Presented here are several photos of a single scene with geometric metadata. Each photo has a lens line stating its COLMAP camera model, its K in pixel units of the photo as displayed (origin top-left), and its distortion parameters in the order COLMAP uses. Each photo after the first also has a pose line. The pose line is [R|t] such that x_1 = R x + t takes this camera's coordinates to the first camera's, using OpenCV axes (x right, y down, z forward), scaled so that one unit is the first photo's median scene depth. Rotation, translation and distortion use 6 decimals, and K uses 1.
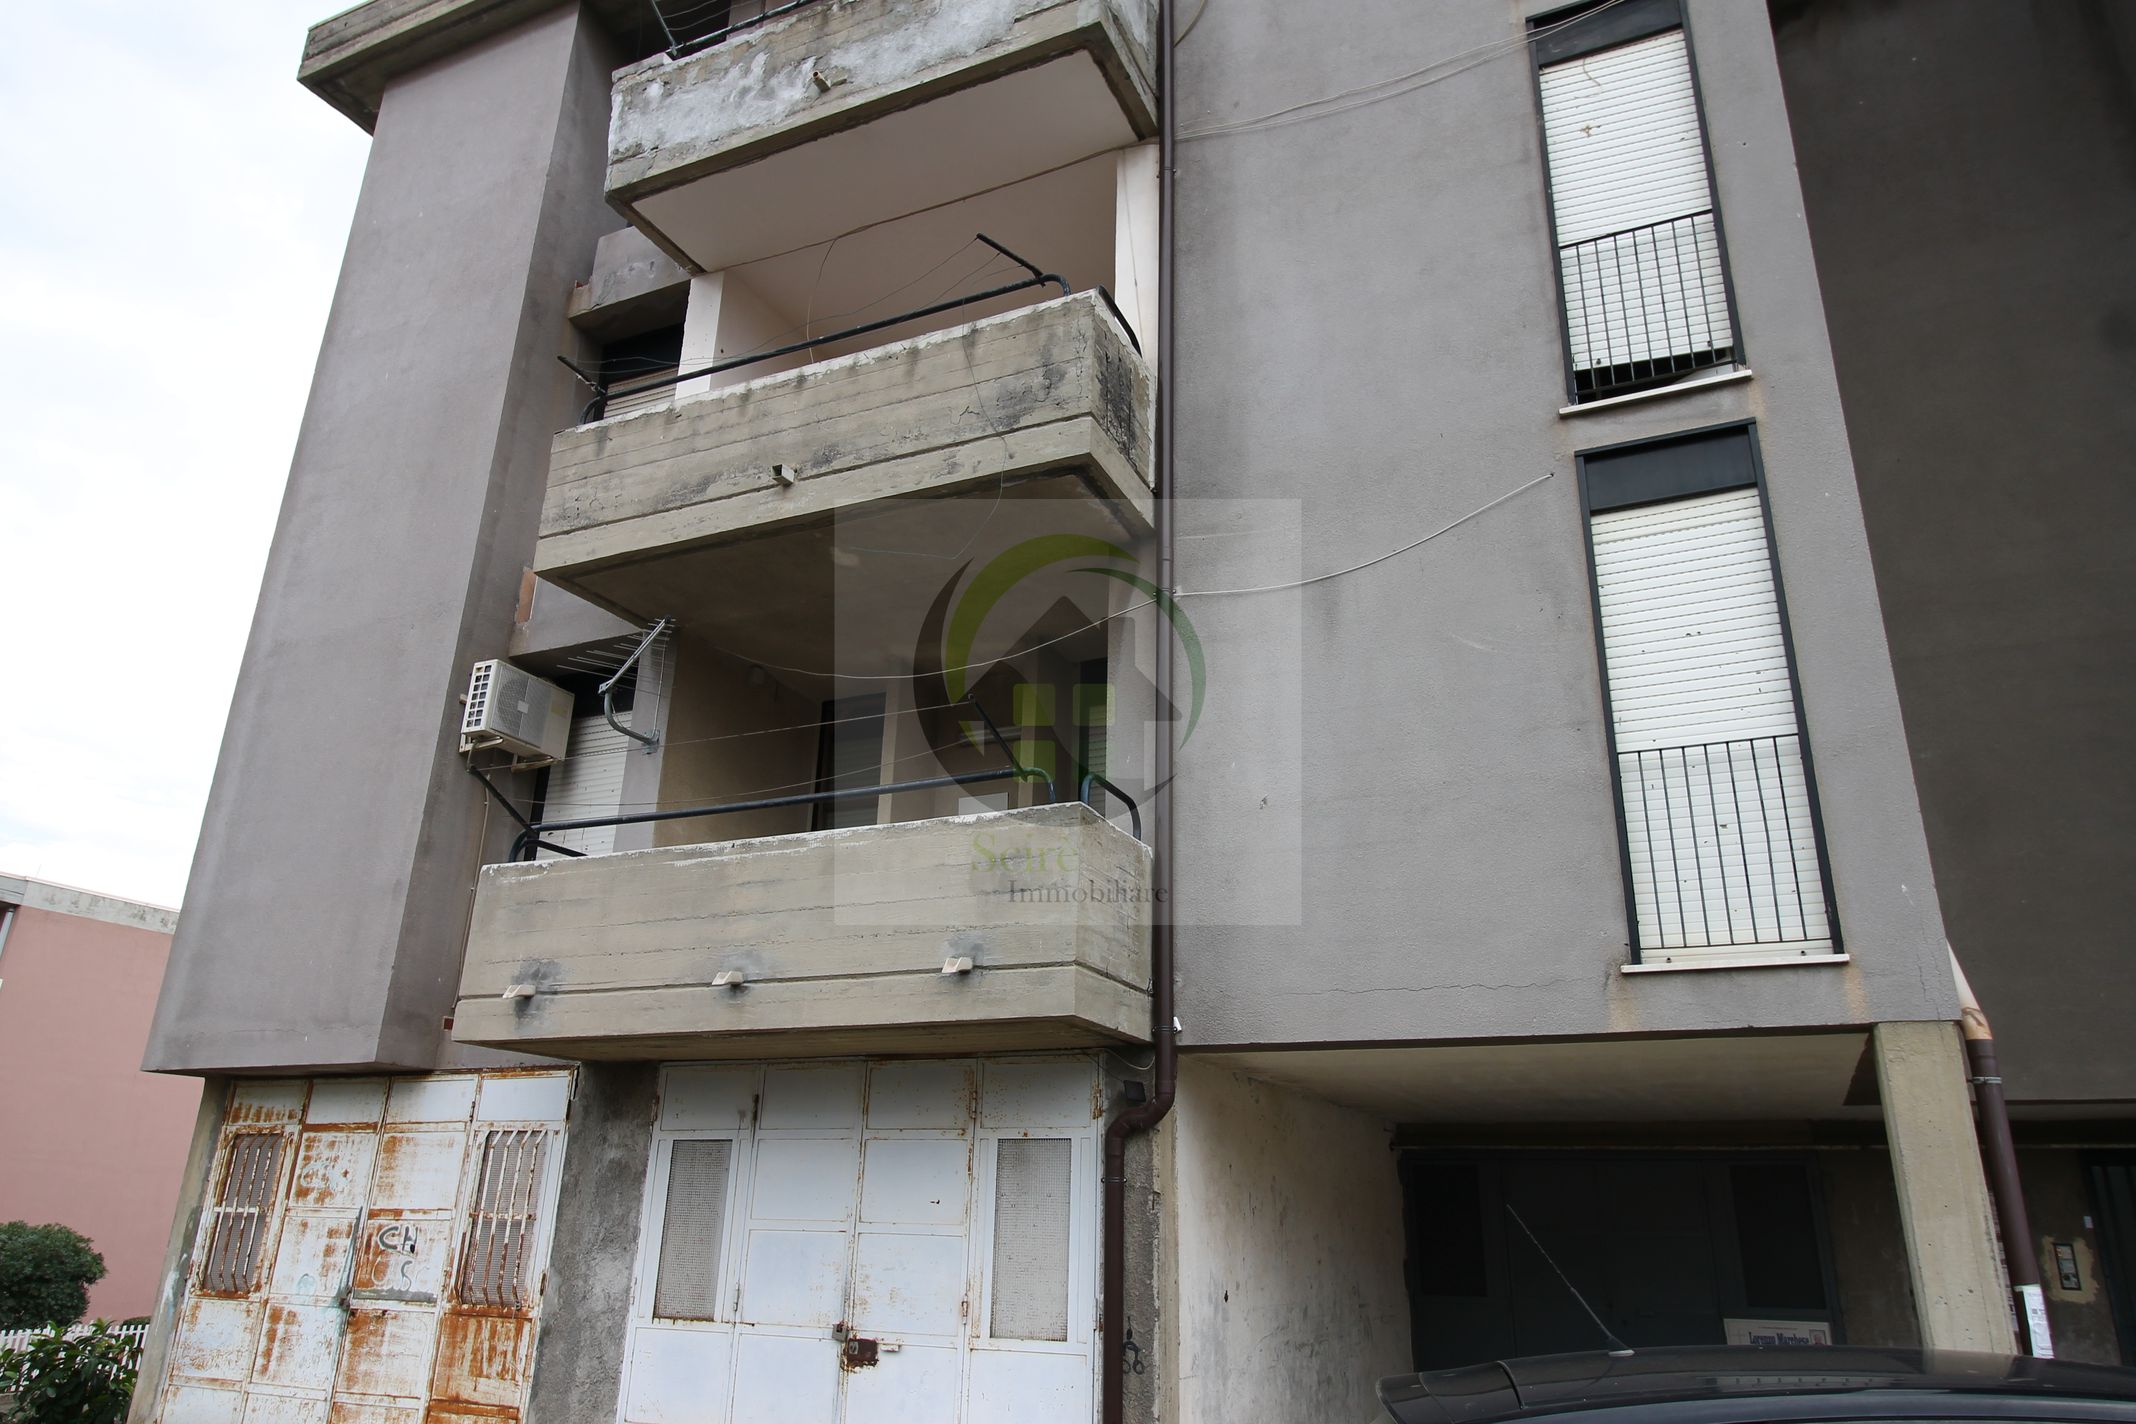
lens RADIAL K [[1416.3, 0, 1070.9], [0, 1416.3, 708.7], [0, 0, 1]] dist [0.013922, -0.010767]
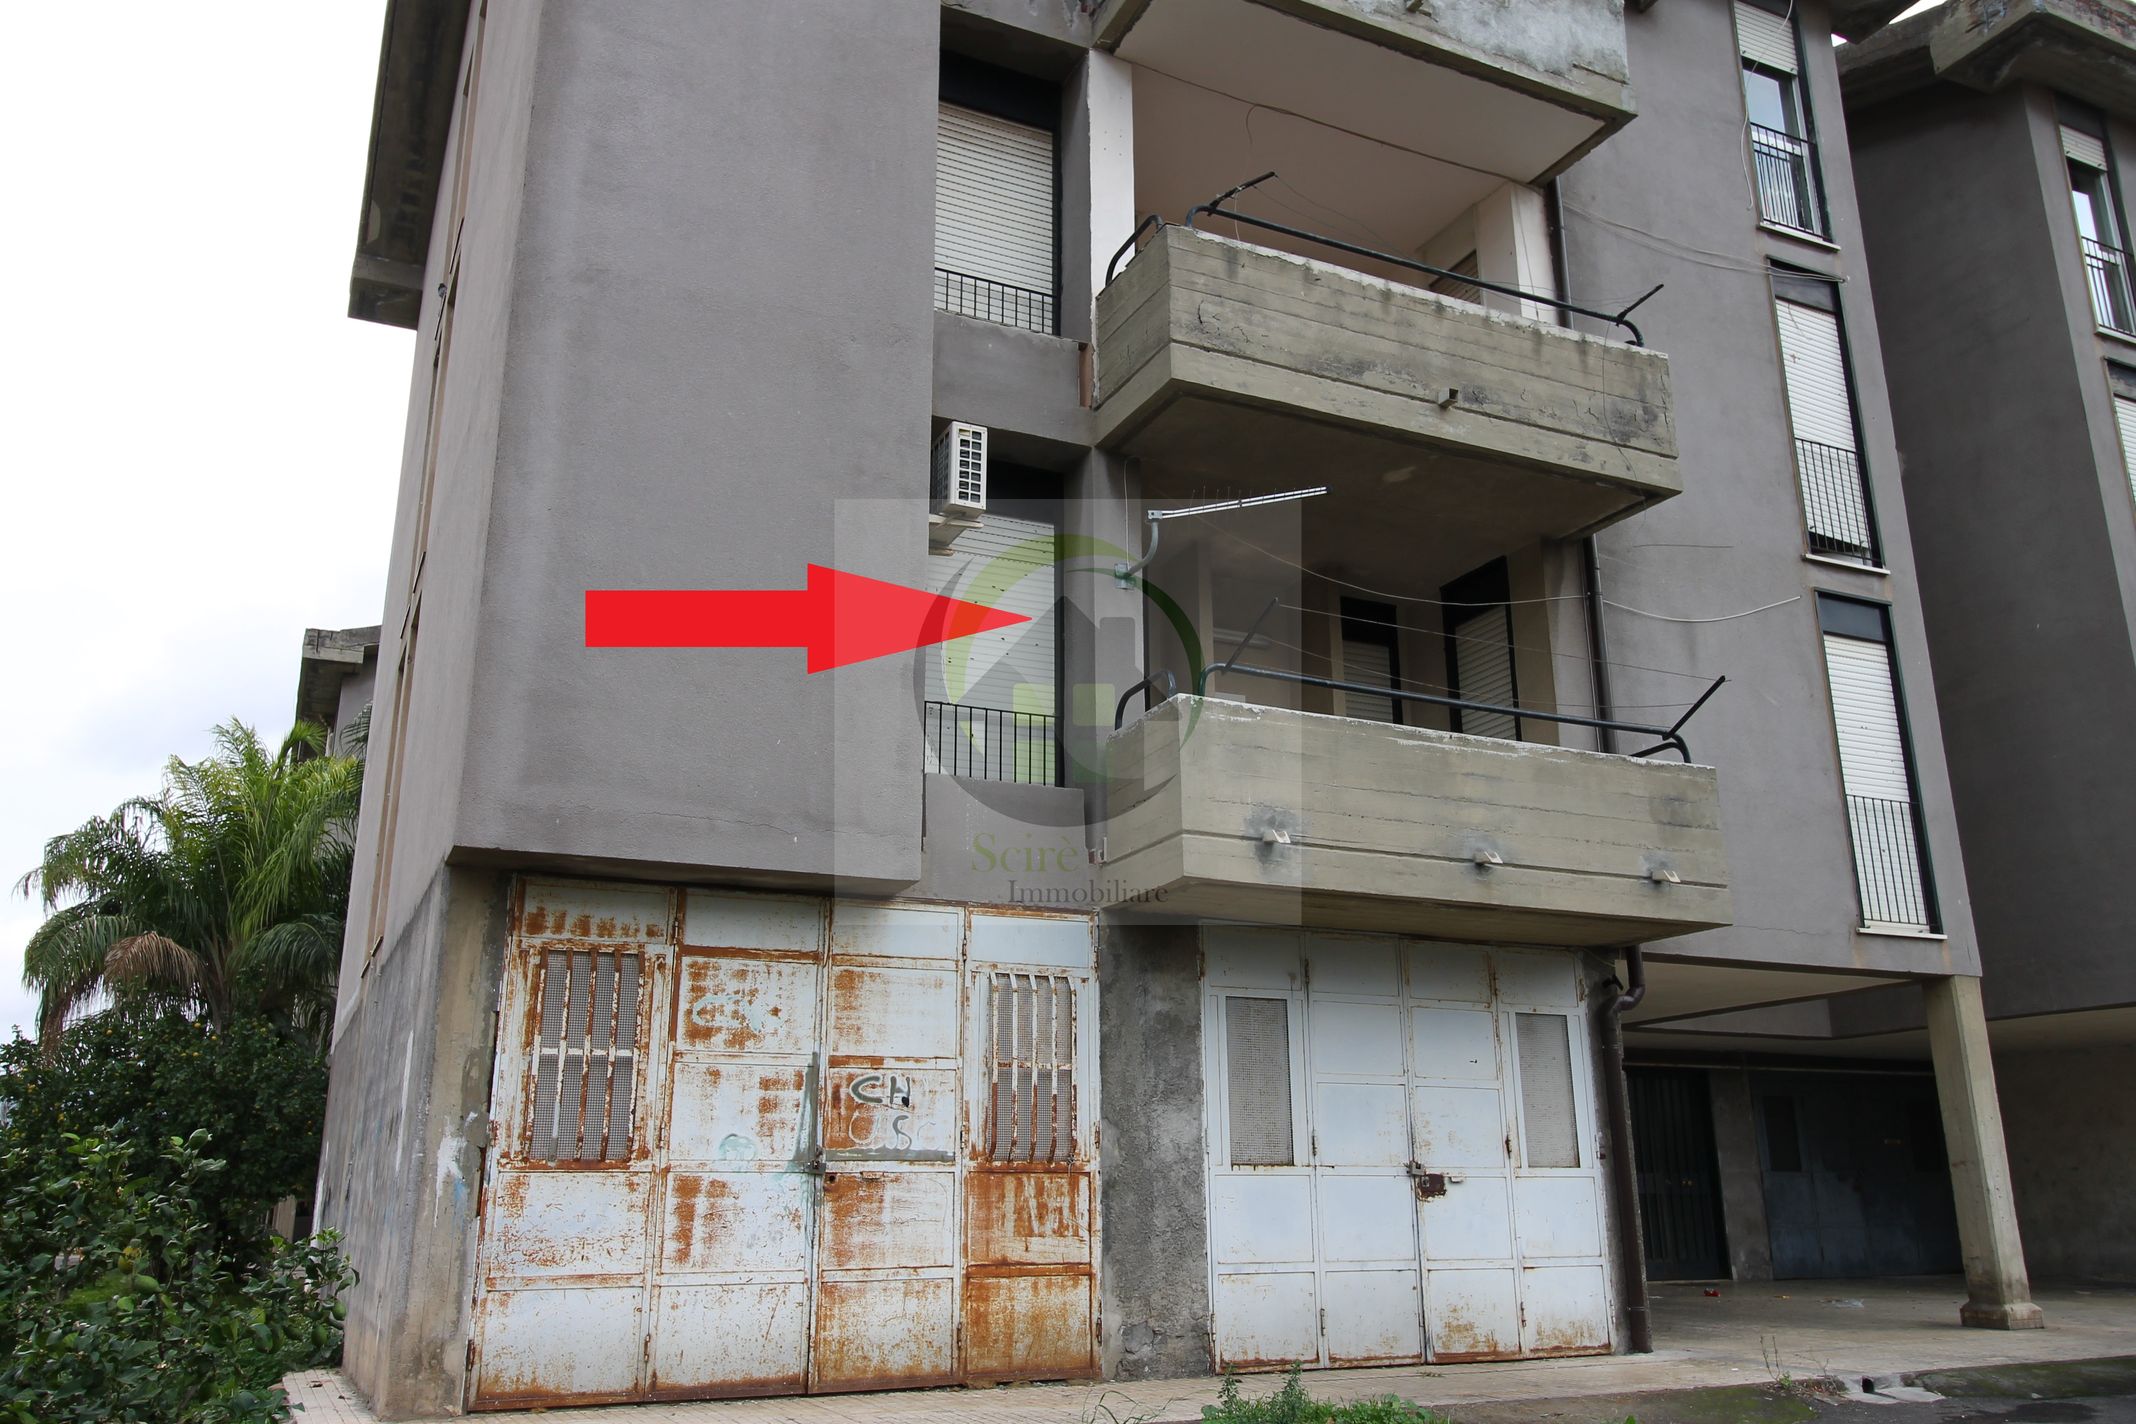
lens RADIAL K [[1699.2, 0, 1071.5], [0, 1699.2, 707.2], [0, 0, 1]] dist [0.024169, -0.009603]
pose [[0.638124, 0.192962, 0.745362, -1.282447], [-0.244008, 0.968867, -0.041922, 0.182832], [-0.730246, -0.155123, 0.665341, 0.311639]]
